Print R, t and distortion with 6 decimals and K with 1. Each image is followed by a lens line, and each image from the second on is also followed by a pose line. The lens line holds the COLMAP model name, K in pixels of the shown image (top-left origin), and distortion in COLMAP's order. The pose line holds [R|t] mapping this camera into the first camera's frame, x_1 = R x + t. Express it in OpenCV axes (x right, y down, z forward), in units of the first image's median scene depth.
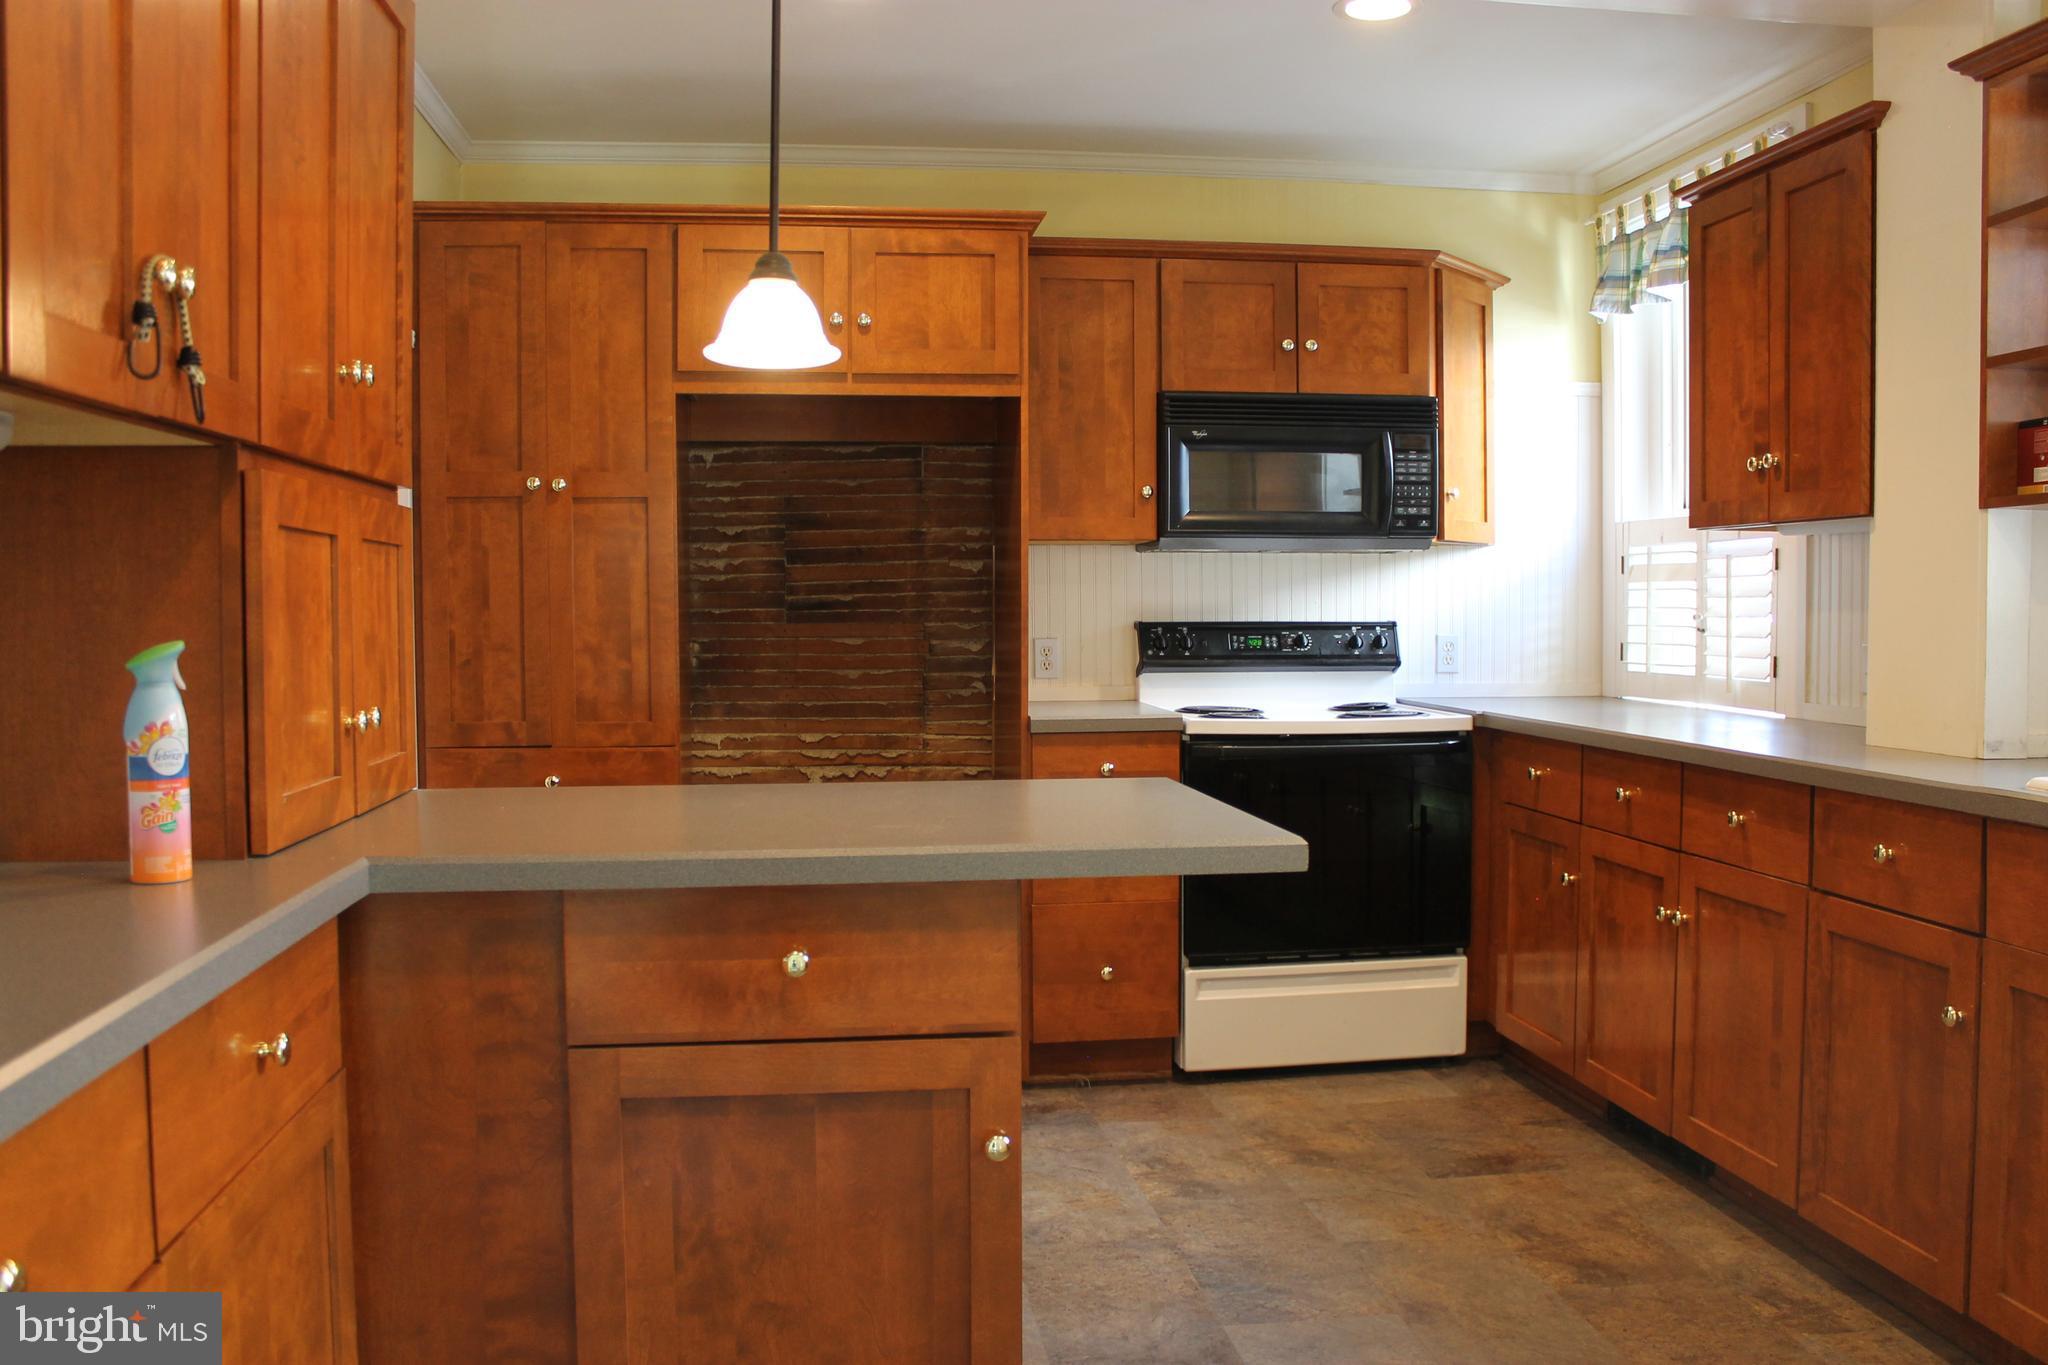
lens RADIAL K [[1732.4, 0, 1023.8], [0, 1732.4, 687.0], [0, 0, 1]] dist [-0.158454, 0.144952]
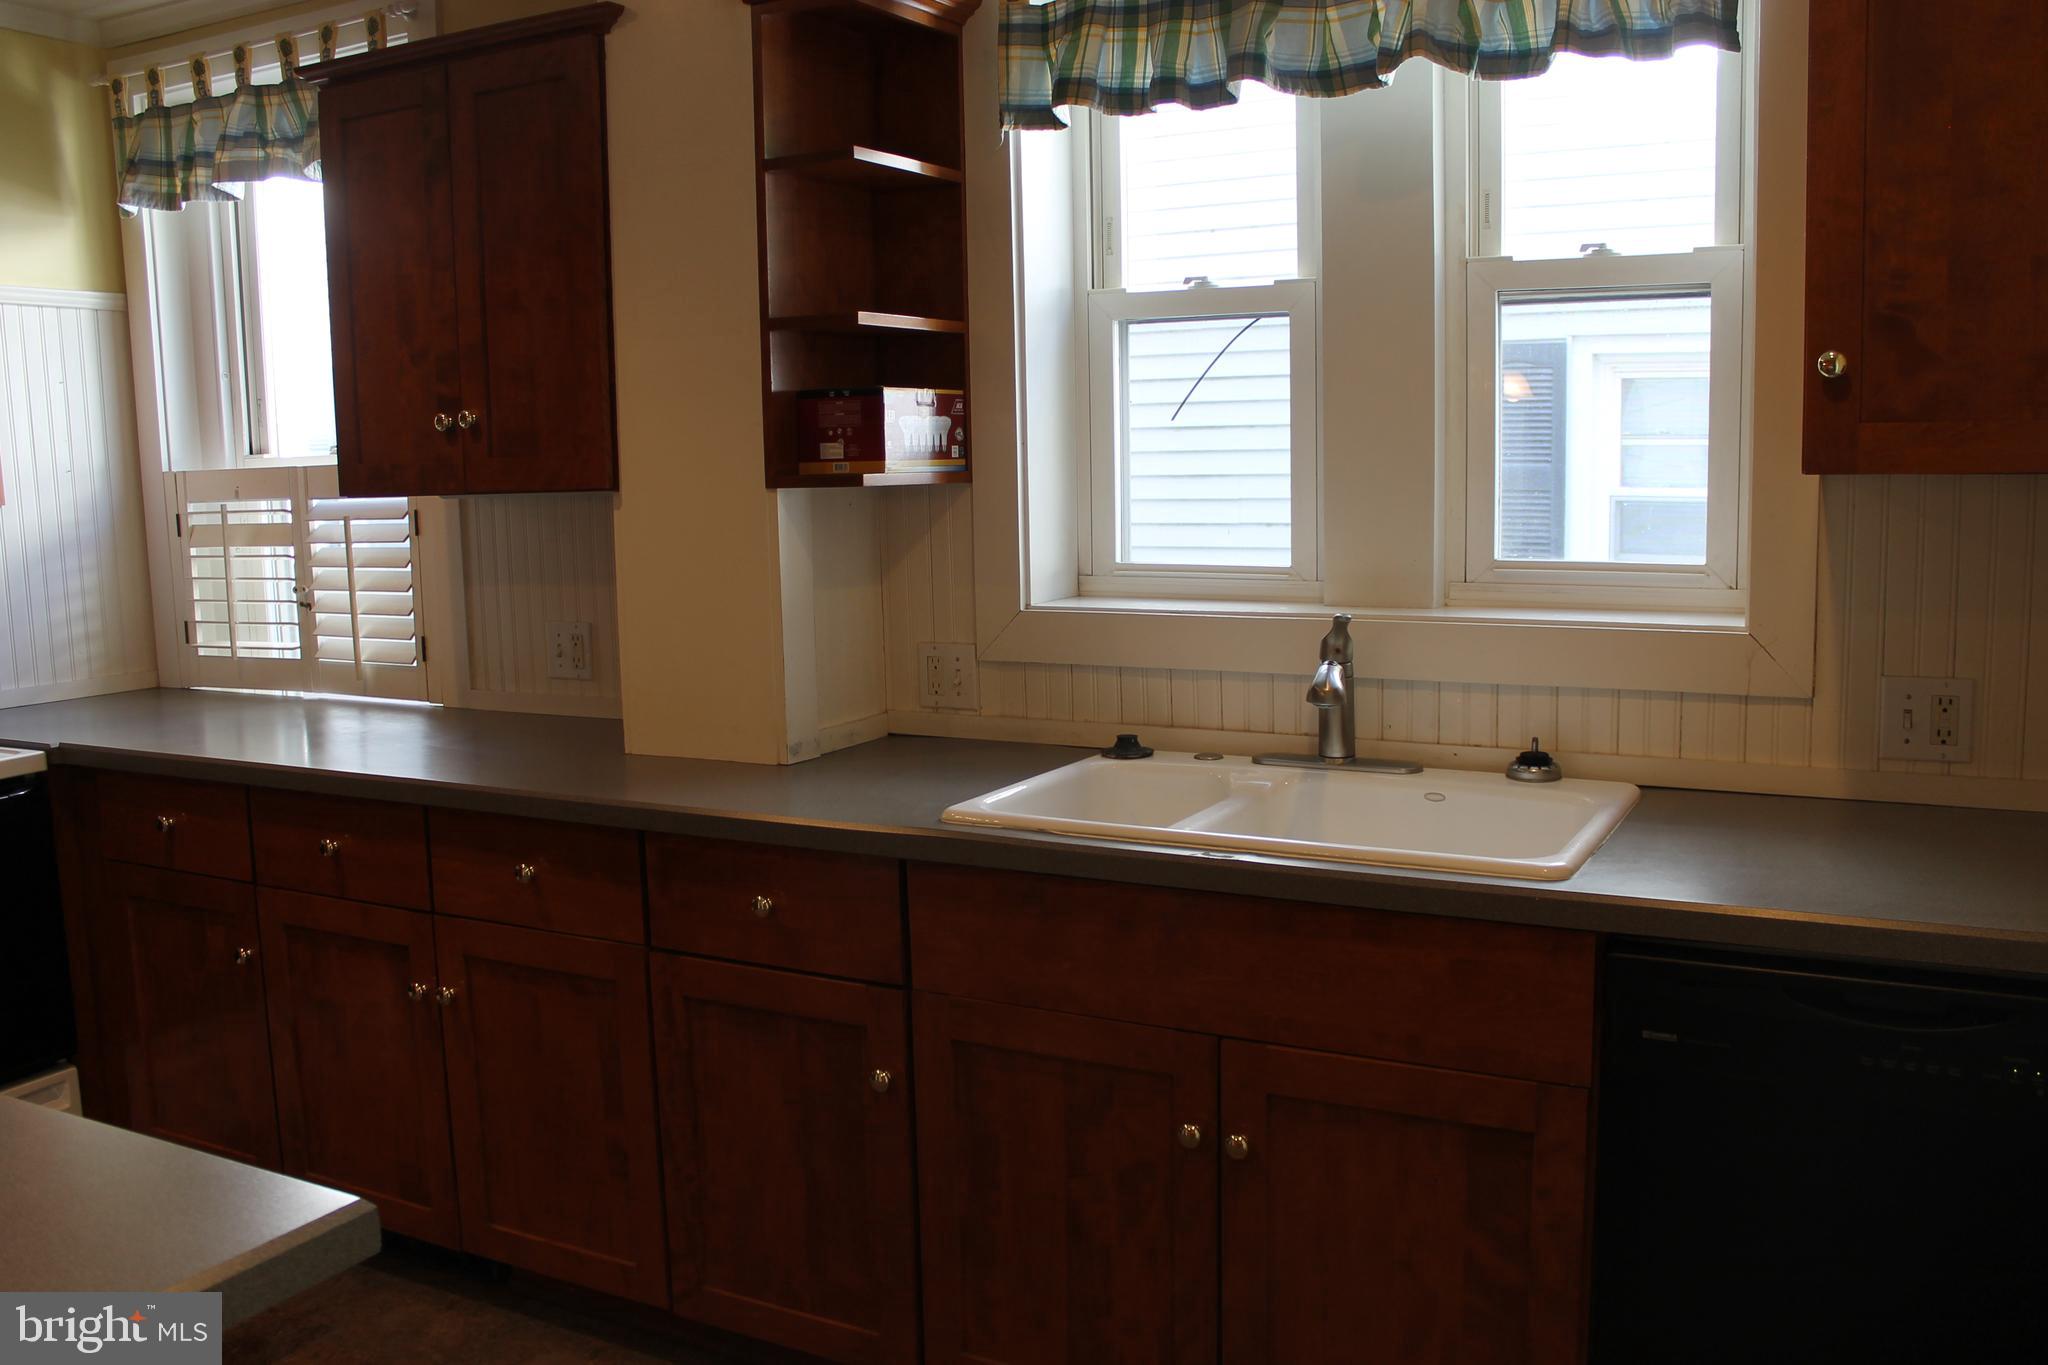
lens RADIAL K [[1732.4, 0, 1024.8], [0, 1732.4, 681.4], [0, 0, 1]] dist [-0.158454, 0.144952]
pose [[0.589486, -0.117977, 0.799117, -0.065402], [0.062727, 0.992975, 0.100326, -0.062523], [-0.805339, -0.009014, 0.592745, 0.243488]]
